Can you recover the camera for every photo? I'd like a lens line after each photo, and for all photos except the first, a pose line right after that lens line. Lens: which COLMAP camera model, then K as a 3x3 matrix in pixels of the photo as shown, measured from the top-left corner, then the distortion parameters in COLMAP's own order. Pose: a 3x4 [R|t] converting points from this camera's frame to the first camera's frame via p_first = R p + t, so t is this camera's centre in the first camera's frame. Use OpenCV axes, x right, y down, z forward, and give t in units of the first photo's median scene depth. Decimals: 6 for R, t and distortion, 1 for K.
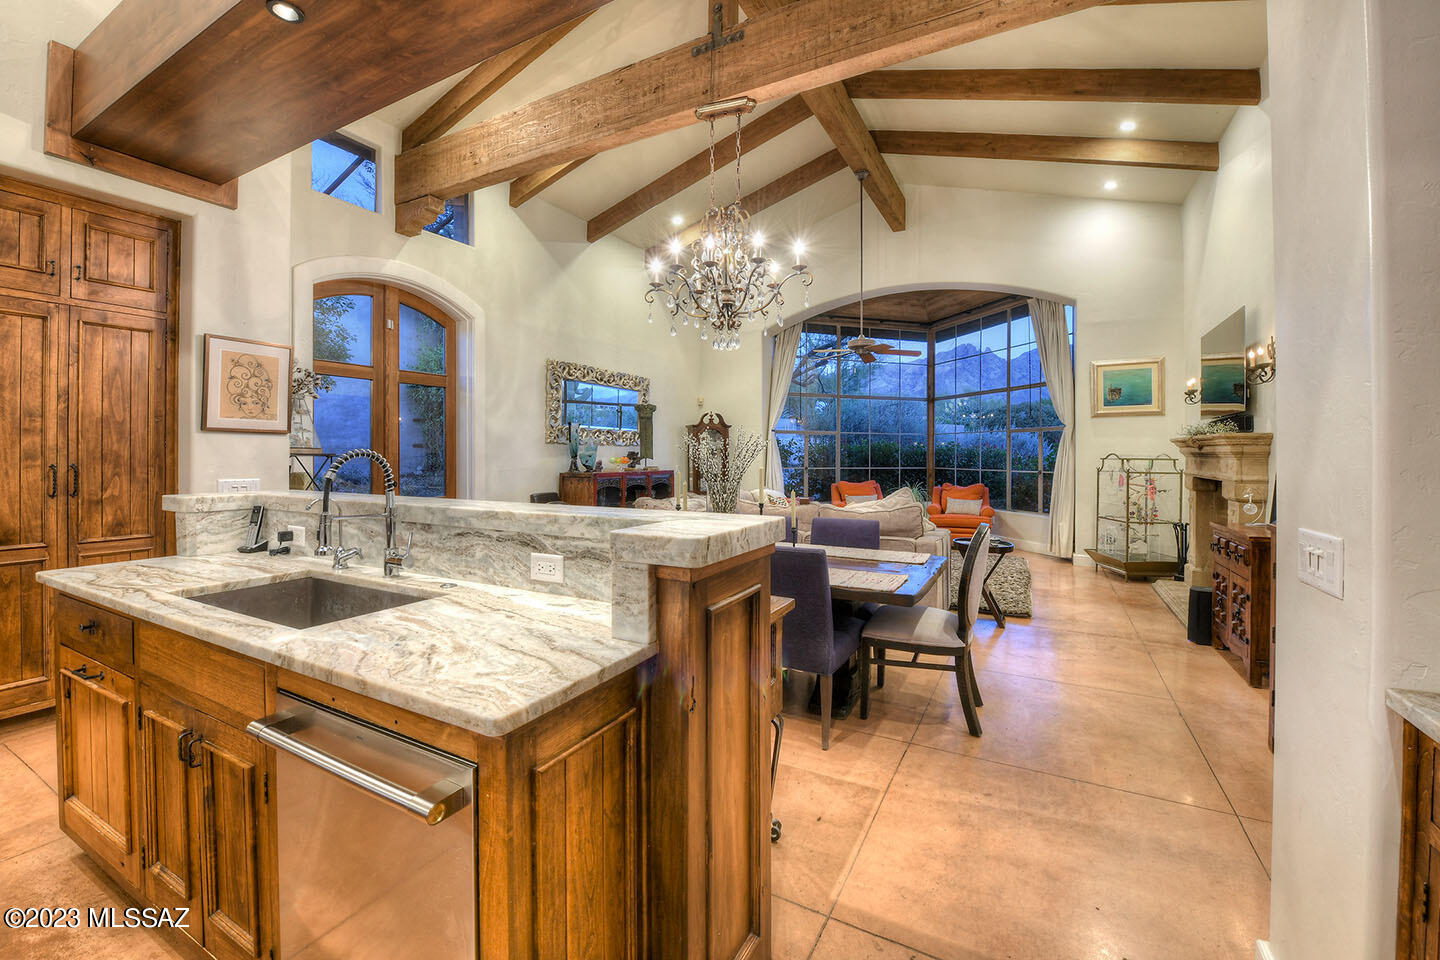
lens RADIAL K [[602.2, 0, 700.5], [0, 602.2, 468.3], [0, 0, 1]] dist [-0.011346, -0.000305]
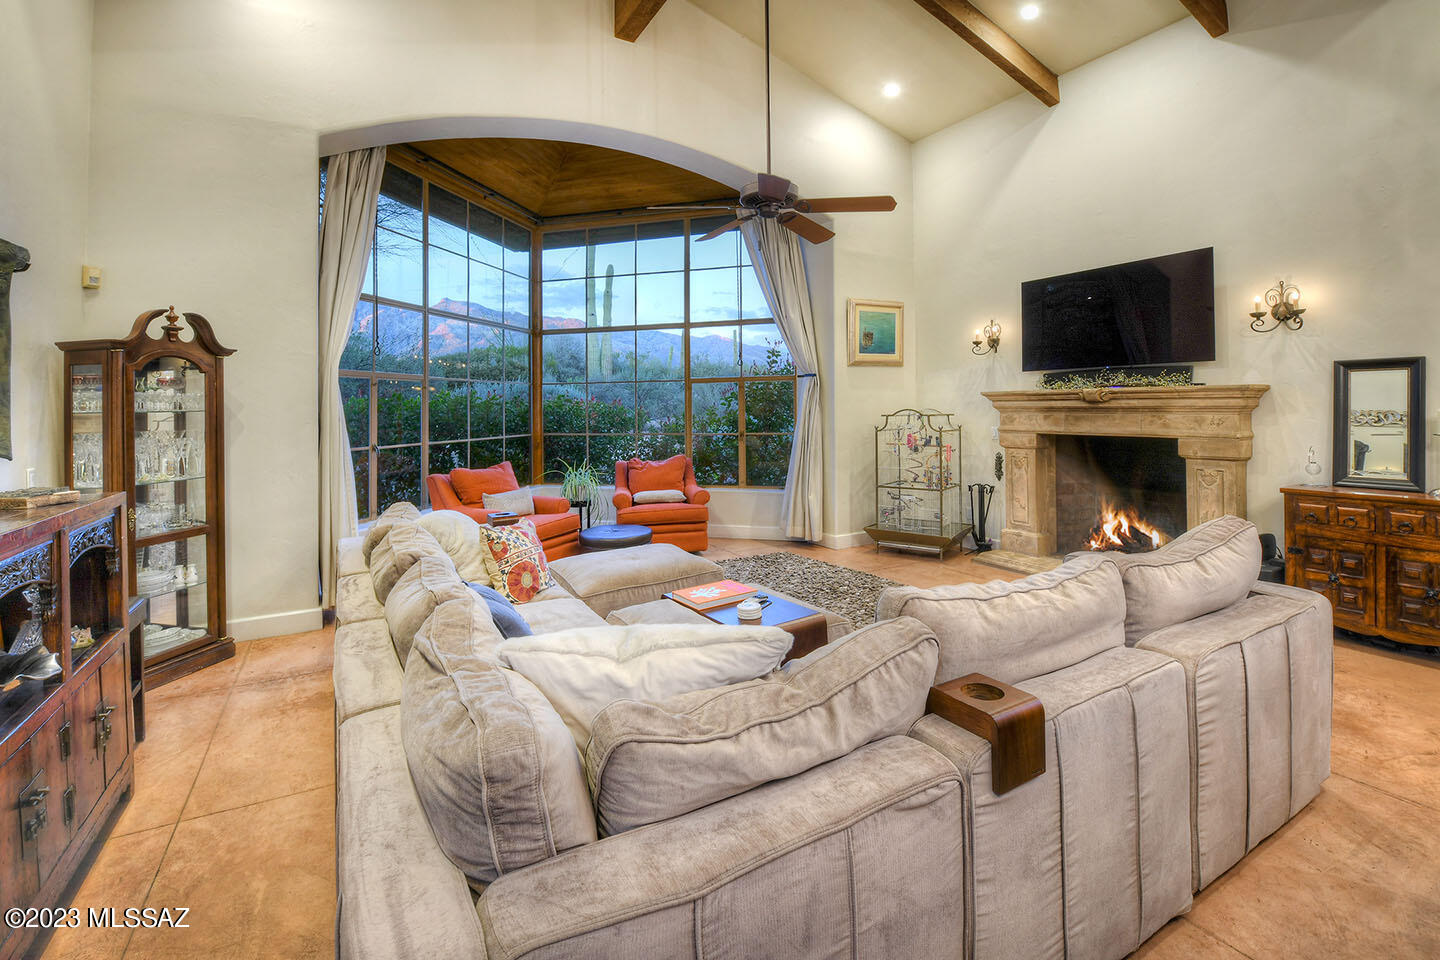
lens RADIAL K [[629.1, 0, 707.7], [0, 629.1, 400.9], [0, 0, 1]] dist [-0.015463, -0.002393]
pose [[0.510882, -0.006544, 0.859626, -0.271268], [0.037163, 0.999204, -0.014479, -0.045501], [-0.858847, 0.039343, 0.510719, 1.050602]]
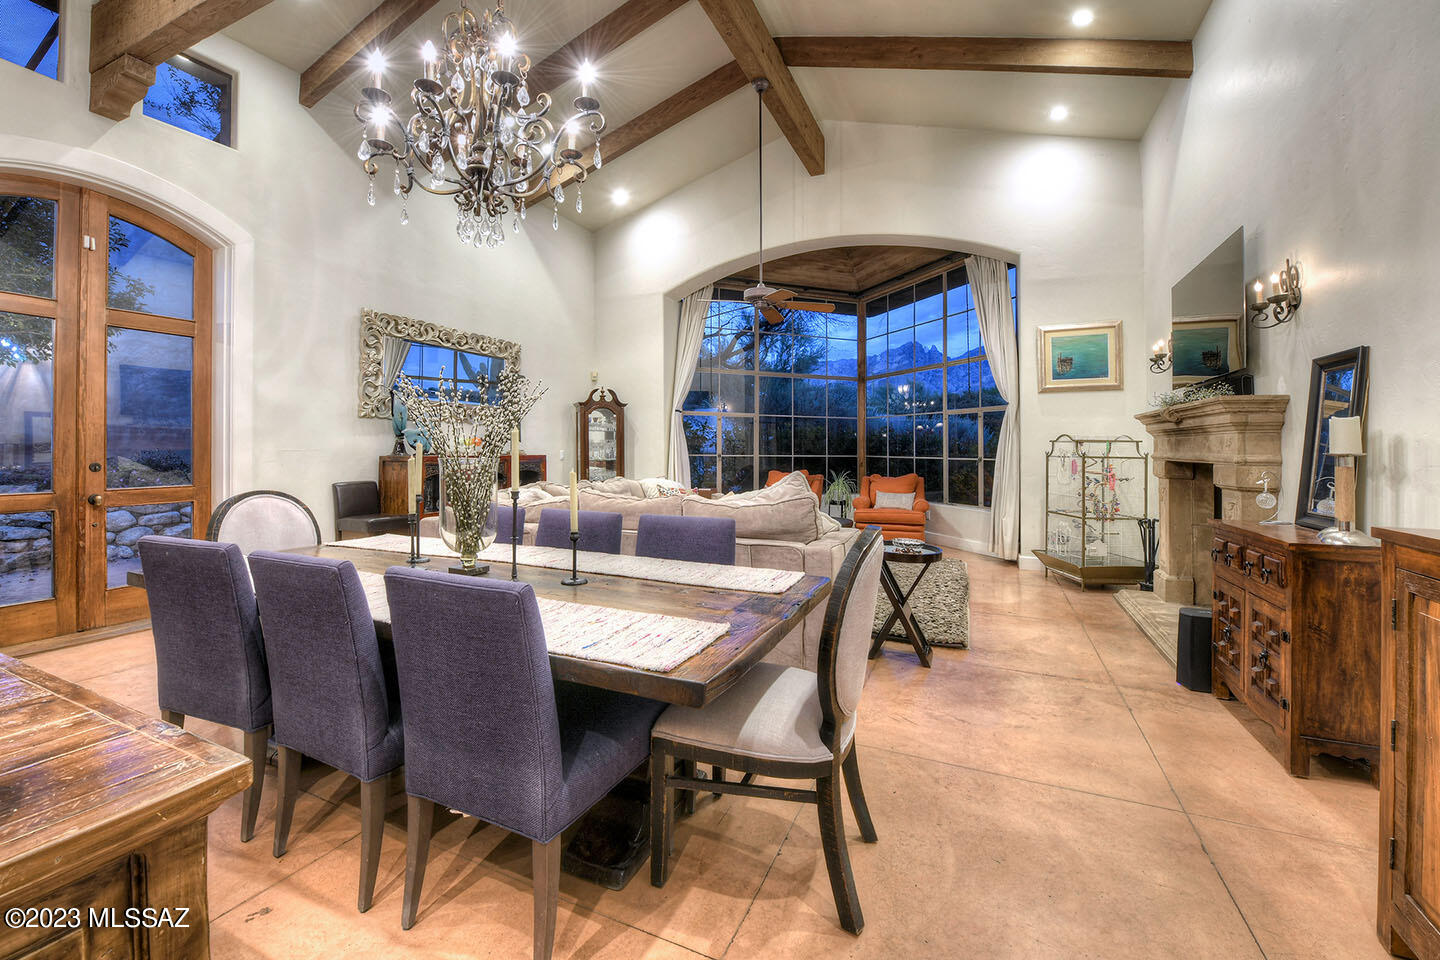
lens RADIAL K [[602.2, 0, 692.0], [0, 602.2, 450.9], [0, 0, 1]] dist [-0.011346, -0.000305]
pose [[0.998005, 0.003899, 0.063011, 0.167473], [-0.002670, 0.999805, -0.019580, 0.020601], [-0.063075, 0.019373, 0.997821, 0.280892]]
